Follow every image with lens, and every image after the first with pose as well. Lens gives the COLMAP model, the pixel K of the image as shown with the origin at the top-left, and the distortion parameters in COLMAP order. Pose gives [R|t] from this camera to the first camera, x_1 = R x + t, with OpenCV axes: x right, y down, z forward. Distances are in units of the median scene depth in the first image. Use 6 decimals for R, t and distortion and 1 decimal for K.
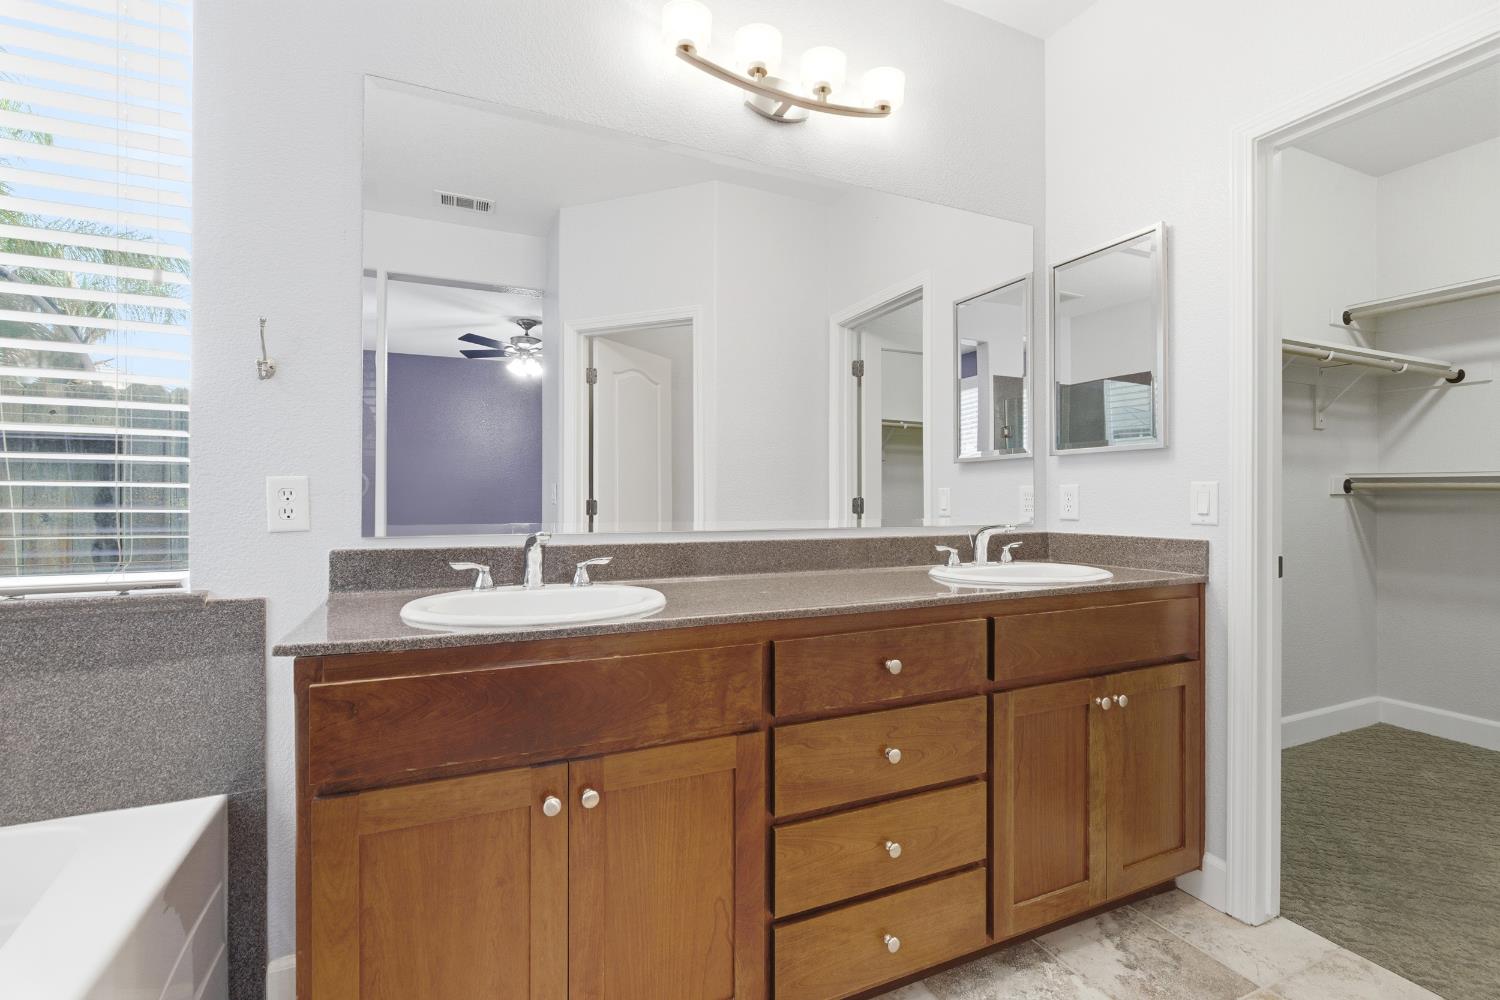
lens RADIAL K [[679.4, 0, 754.4], [0, 679.4, 500.9], [0, 0, 1]] dist [-0.002152, -0.000694]
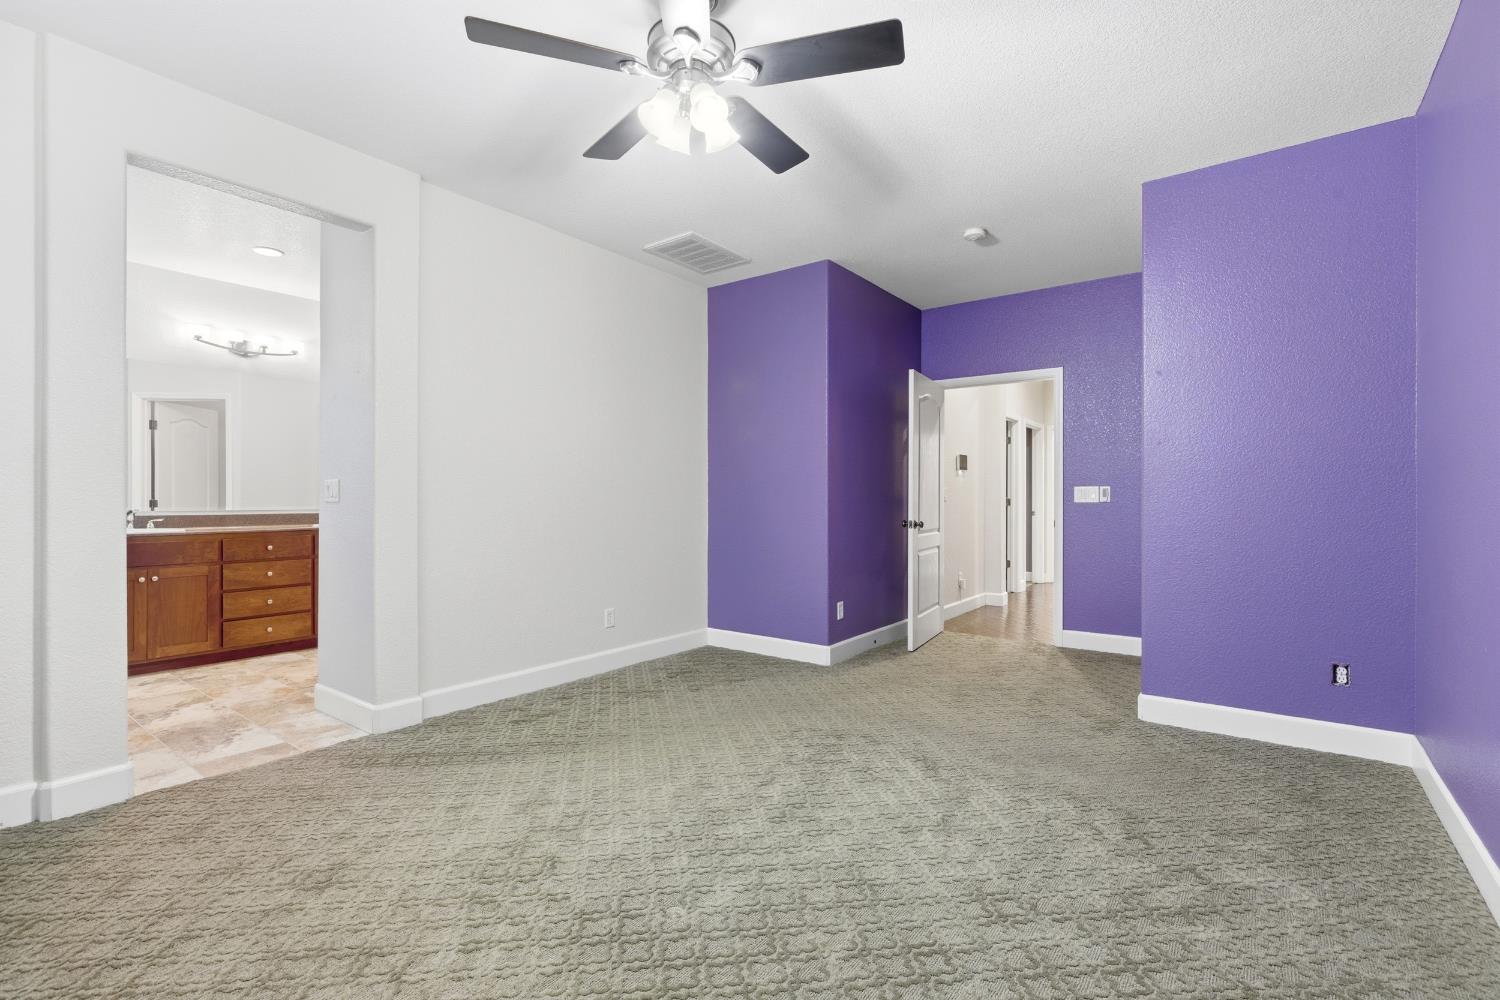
lens RADIAL K [[679.4, 0, 754.4], [0, 679.4, 500.9], [0, 0, 1]] dist [-0.002152, -0.000694]
pose [[0.881147, -0.002551, 0.472835, 0.742791], [0.000231, 0.999988, 0.004964, -0.008161], [-0.472842, -0.004265, 0.881137, -3.164408]]
